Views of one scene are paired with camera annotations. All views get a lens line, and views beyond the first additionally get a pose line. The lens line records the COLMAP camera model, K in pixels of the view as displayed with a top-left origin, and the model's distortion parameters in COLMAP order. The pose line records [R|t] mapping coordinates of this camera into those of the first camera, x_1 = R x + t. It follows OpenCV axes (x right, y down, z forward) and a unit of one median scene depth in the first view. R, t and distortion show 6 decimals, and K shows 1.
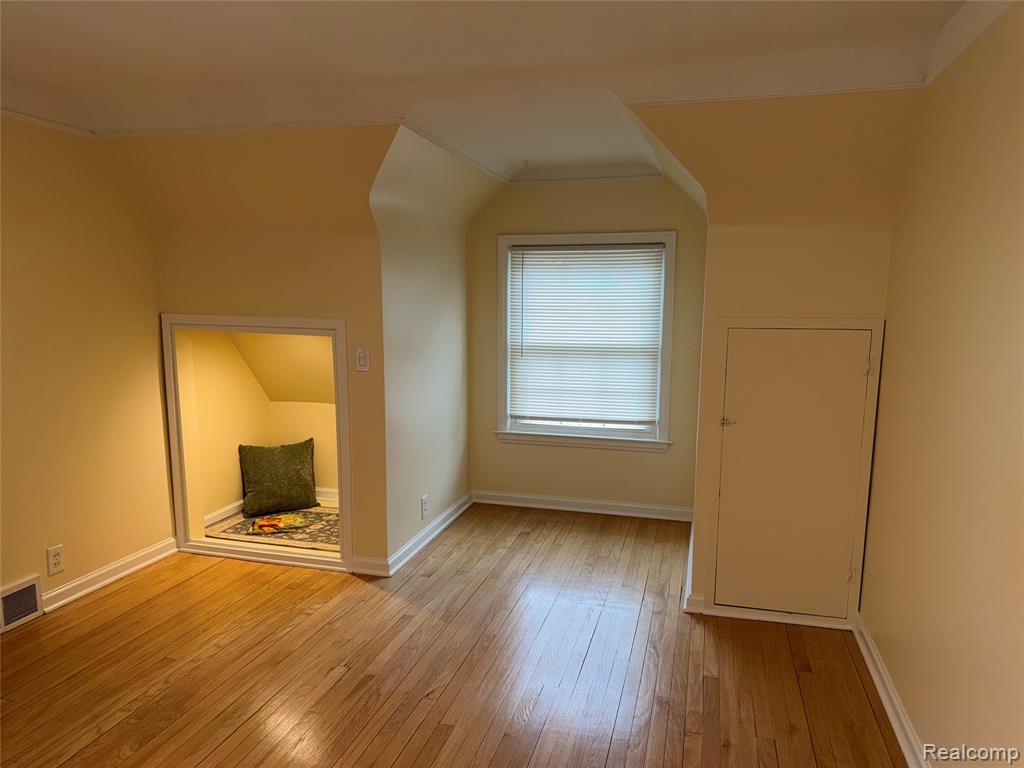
lens RADIAL K [[720.4, 0, 520.7], [0, 720.4, 384.7], [0, 0, 1]] dist [0.037038, -0.048550]
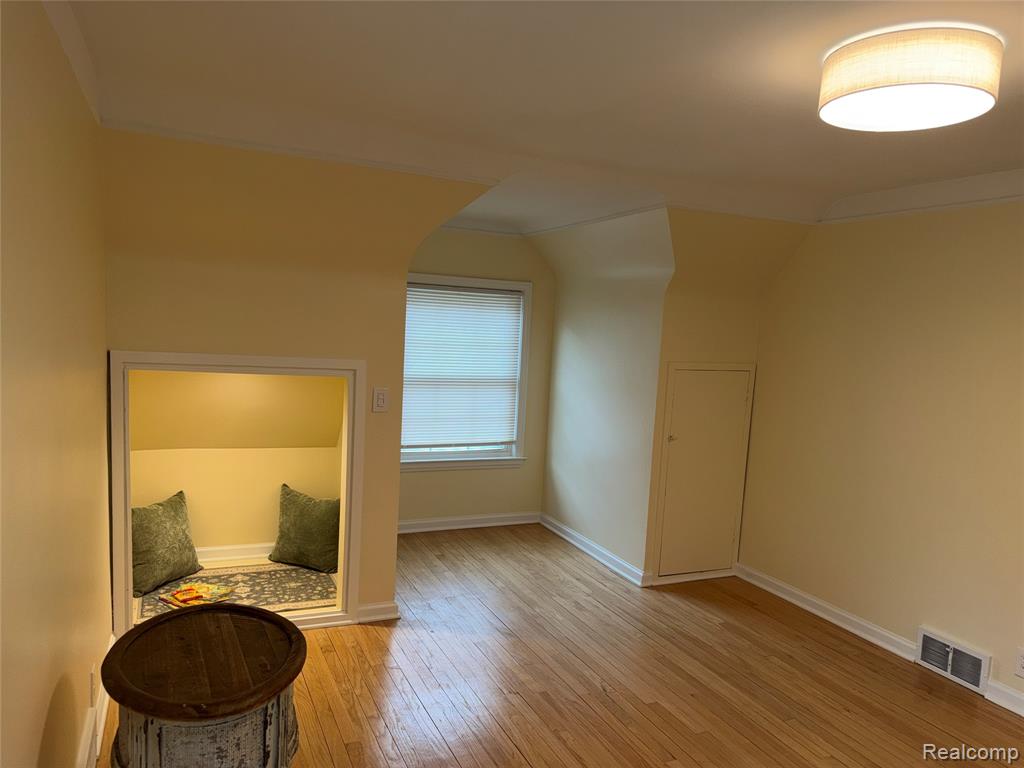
lens RADIAL K [[720.4, 0, 508.8], [0, 720.4, 363.3], [0, 0, 1]] dist [0.037038, -0.048550]
pose [[0.768488, -0.002466, 0.639859, -0.613443], [0.030901, 0.998969, -0.033263, -0.039774], [-0.639117, 0.045335, 0.767772, 0.109576]]
